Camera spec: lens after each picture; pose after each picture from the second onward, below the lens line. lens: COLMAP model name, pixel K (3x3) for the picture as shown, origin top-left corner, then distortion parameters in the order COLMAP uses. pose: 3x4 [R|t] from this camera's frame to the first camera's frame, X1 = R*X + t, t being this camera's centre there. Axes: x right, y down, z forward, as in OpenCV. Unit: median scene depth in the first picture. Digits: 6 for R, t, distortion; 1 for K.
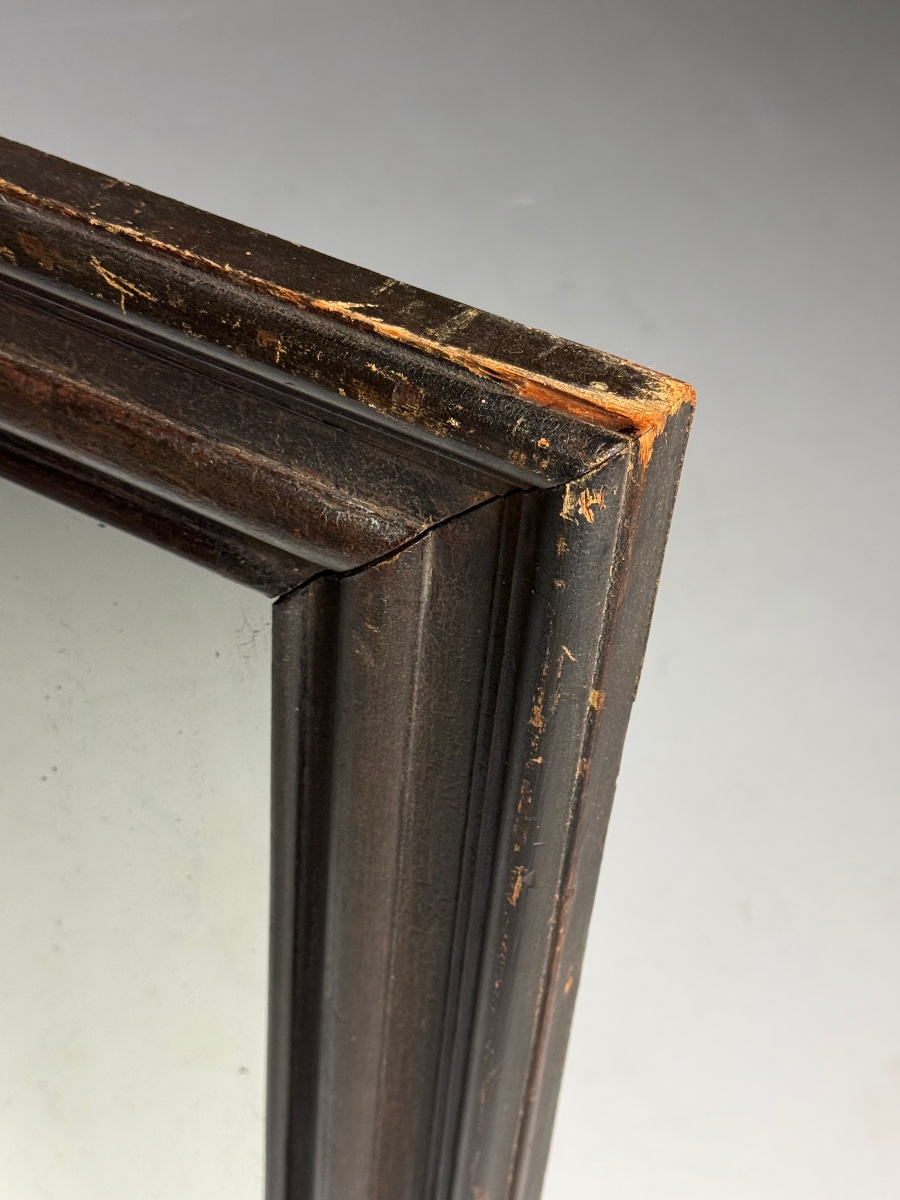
lens RADIAL K [[1739.7, 0, 450.0], [0, 1739.7, 600.0], [0, 0, 1]] dist [0.131006, -0.105256]
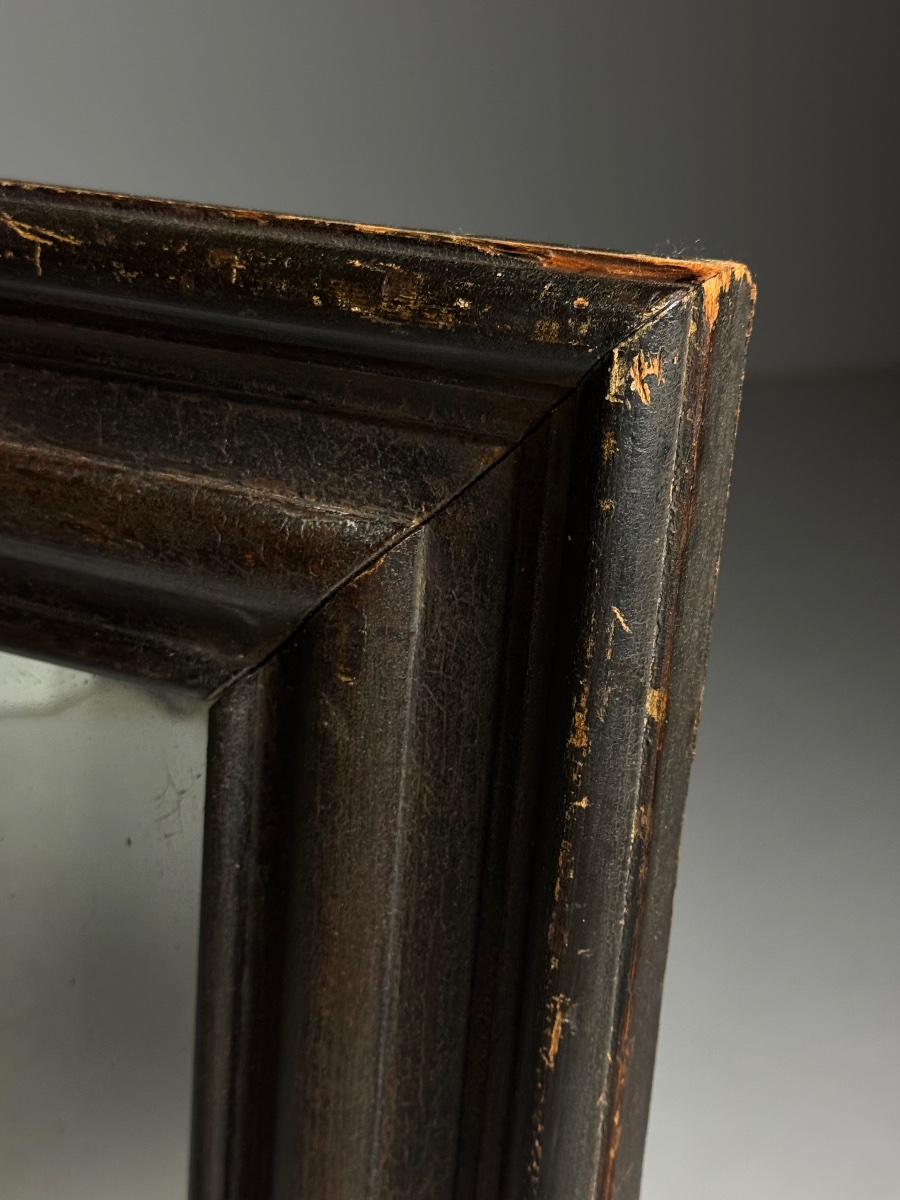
lens RADIAL K [[1739.7, 0, 450.0], [0, 1739.7, 600.0], [0, 0, 1]] dist [0.131006, -0.105256]
pose [[0.996384, -0.021365, 0.082234, -0.063694], [0.051693, 0.920555, -0.387176, 0.292563], [-0.067429, 0.390027, 0.918331, 0.285095]]
